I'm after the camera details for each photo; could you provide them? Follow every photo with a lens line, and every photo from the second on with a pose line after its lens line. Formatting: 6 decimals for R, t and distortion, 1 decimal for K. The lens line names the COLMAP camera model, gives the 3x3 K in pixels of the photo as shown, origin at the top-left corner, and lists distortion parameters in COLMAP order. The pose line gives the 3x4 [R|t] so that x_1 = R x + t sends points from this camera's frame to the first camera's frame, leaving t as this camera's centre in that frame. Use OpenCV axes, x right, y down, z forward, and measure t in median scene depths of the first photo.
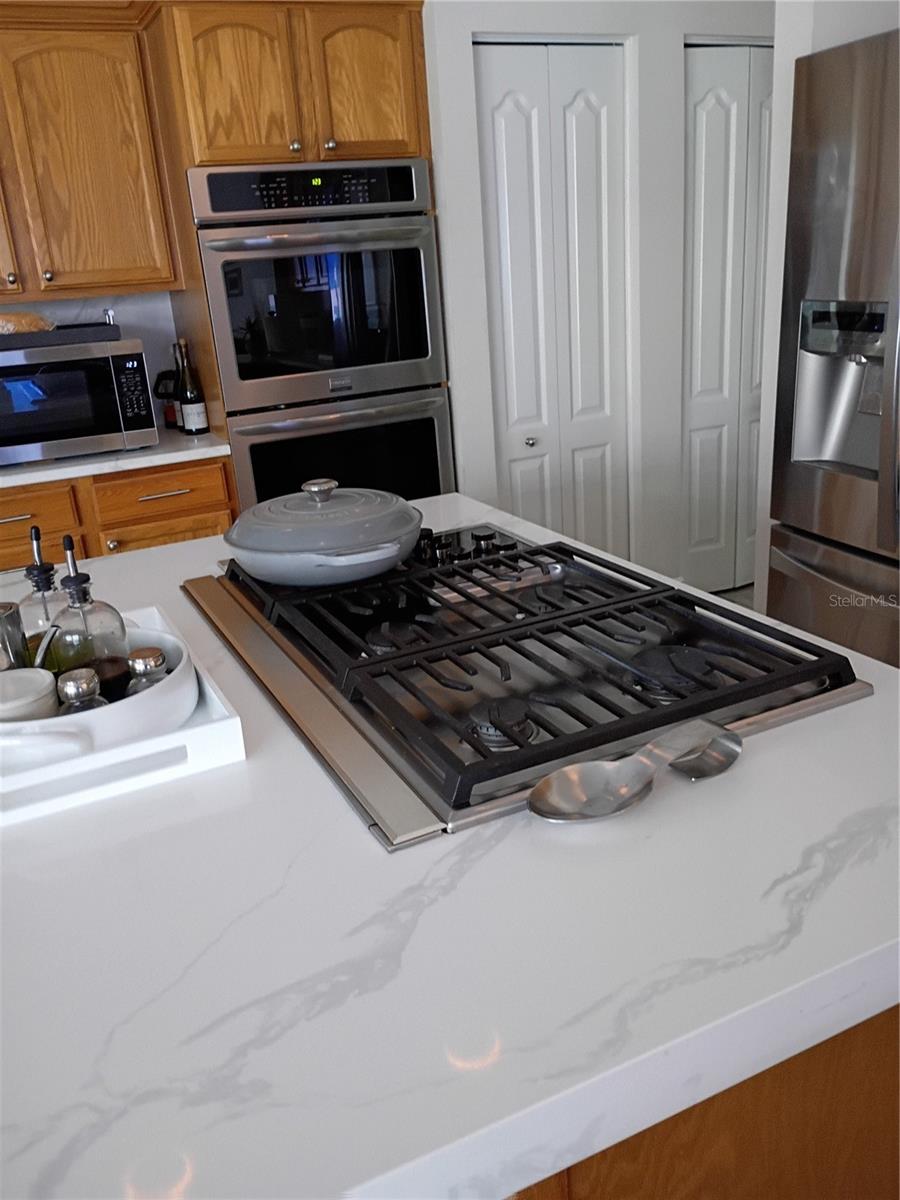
lens RADIAL K [[1037.5, 0, 478.3], [0, 1037.5, 599.9], [0, 0, 1]] dist [0.056478, -0.062930]
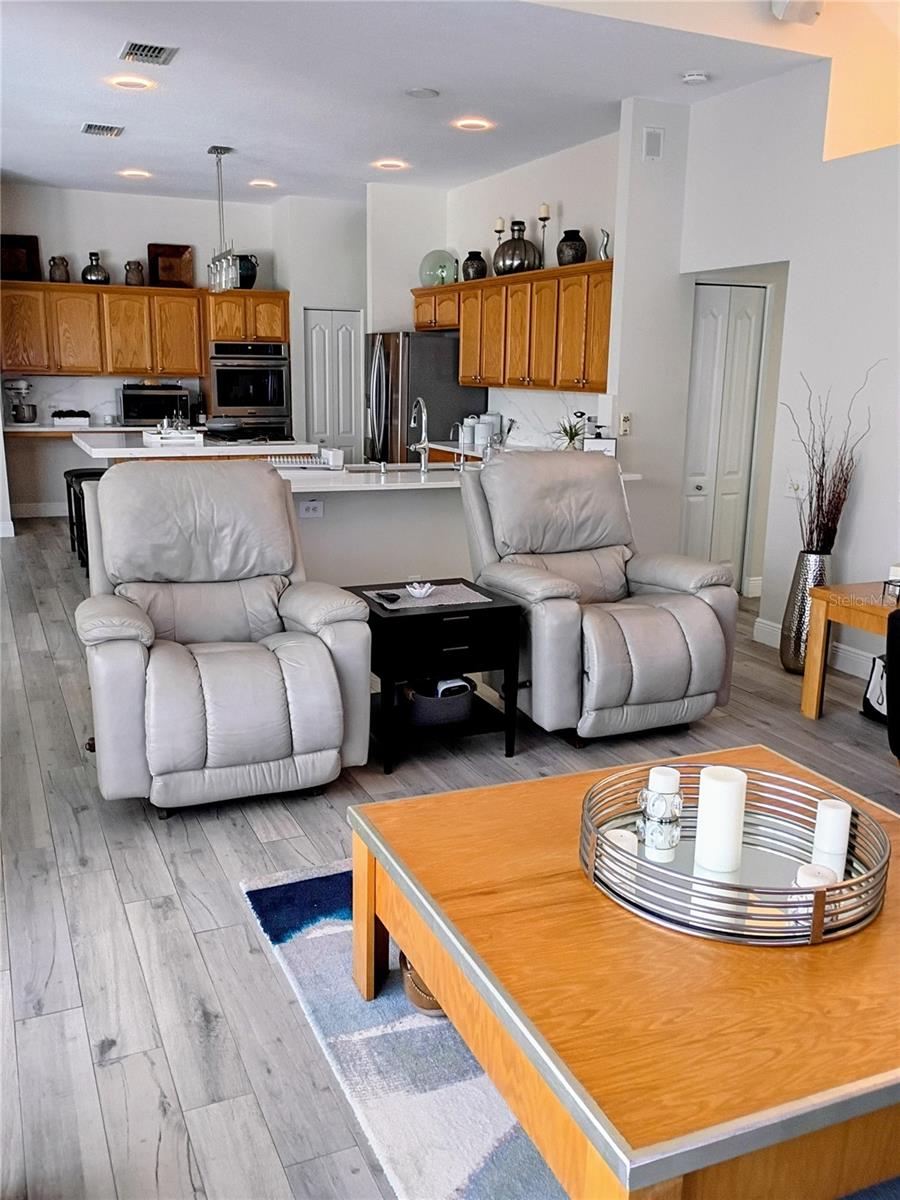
lens RADIAL K [[1037.5, 0, 461.7], [0, 1037.5, 596.4], [0, 0, 1]] dist [0.056478, -0.062930]
pose [[0.996480, 0.082729, -0.013529, 0.587719], [-0.083775, 0.988511, -0.125811, 0.685027], [0.002965, 0.126502, 0.991962, -2.023145]]
